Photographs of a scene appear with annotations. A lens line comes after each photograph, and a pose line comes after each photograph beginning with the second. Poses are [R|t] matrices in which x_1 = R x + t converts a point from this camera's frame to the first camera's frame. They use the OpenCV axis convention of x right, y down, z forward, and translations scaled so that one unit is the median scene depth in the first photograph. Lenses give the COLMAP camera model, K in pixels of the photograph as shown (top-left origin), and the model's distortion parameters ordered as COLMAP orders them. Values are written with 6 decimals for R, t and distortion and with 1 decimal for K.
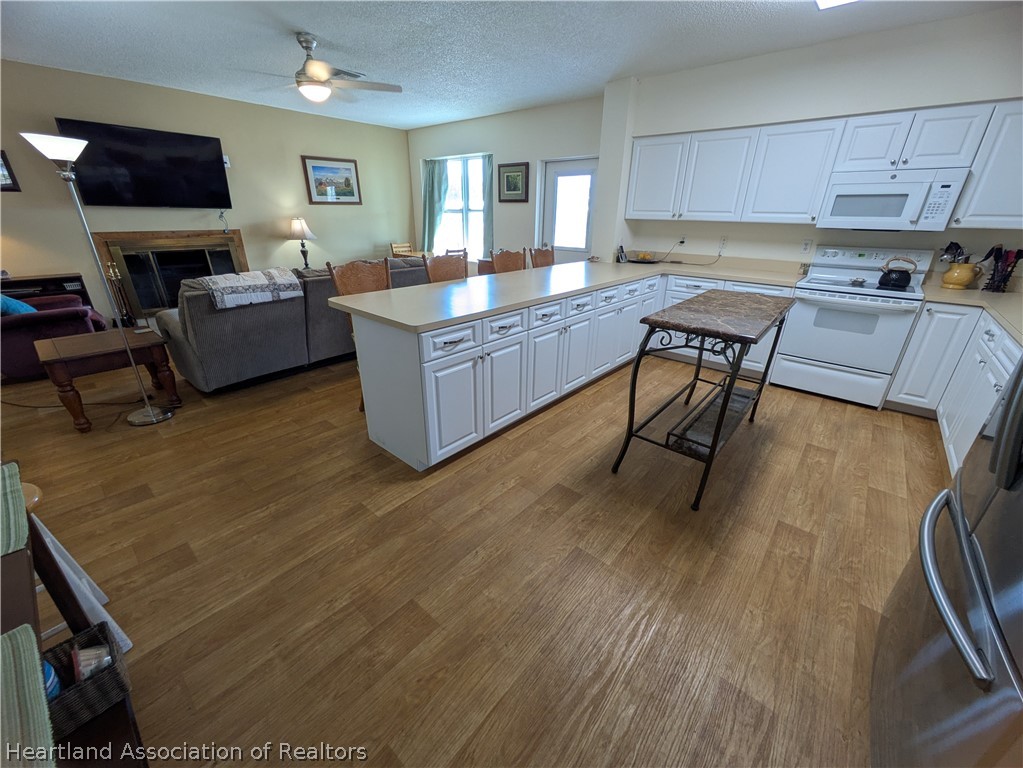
lens RADIAL K [[404.7, 0, 506.7], [0, 404.7, 386.7], [0, 0, 1]] dist [-0.000310, 0.000873]
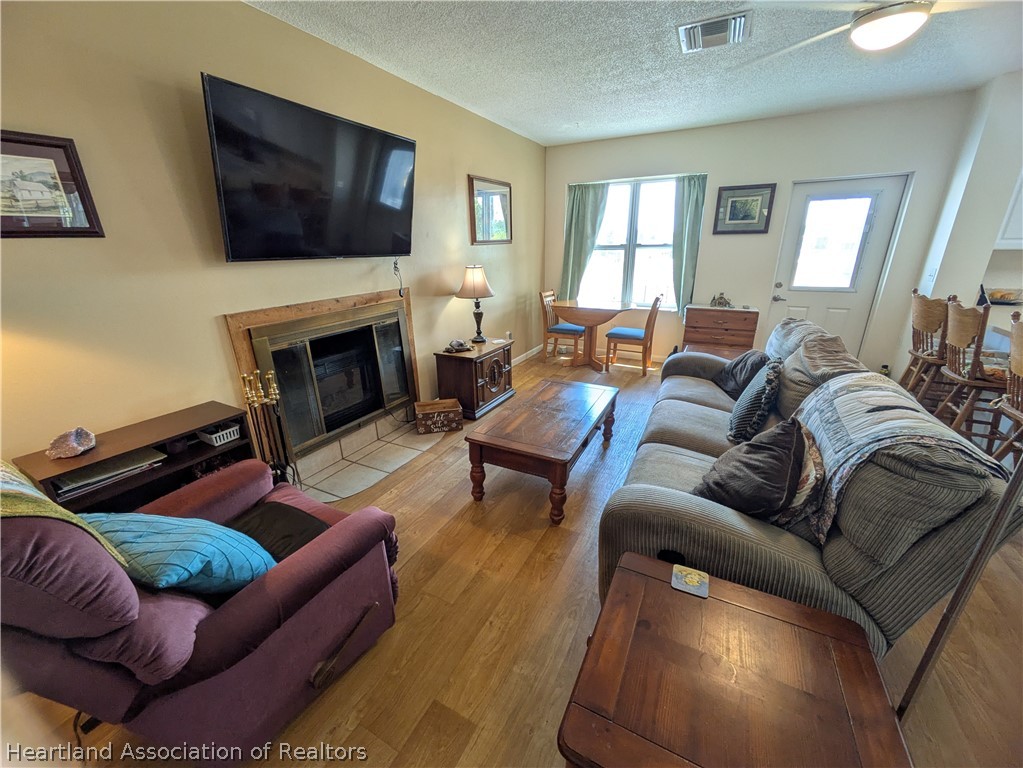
lens RADIAL K [[404.7, 0, 510.8], [0, 404.7, 389.4], [0, 0, 1]] dist [-0.000310, 0.000873]
pose [[0.972608, -0.104493, 0.207640, -0.682840], [0.117499, 0.991748, -0.051288, -0.192903], [-0.200567, 0.074281, 0.976860, 0.393178]]
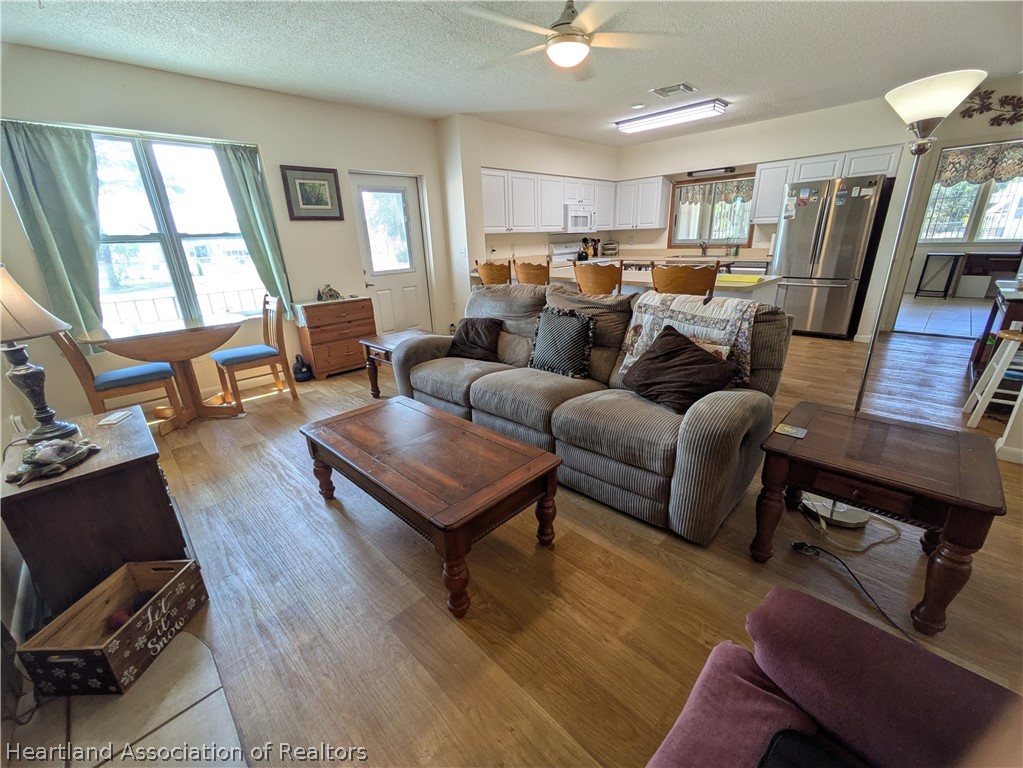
lens RADIAL K [[404.7, 0, 530.9], [0, 404.7, 386.9], [0, 0, 1]] dist [-0.000310, 0.000873]
pose [[0.071953, -0.366658, 0.927569, -0.833411], [0.431097, 0.850060, 0.302578, -0.291971], [-0.899432, 0.378101, 0.219229, 0.691253]]
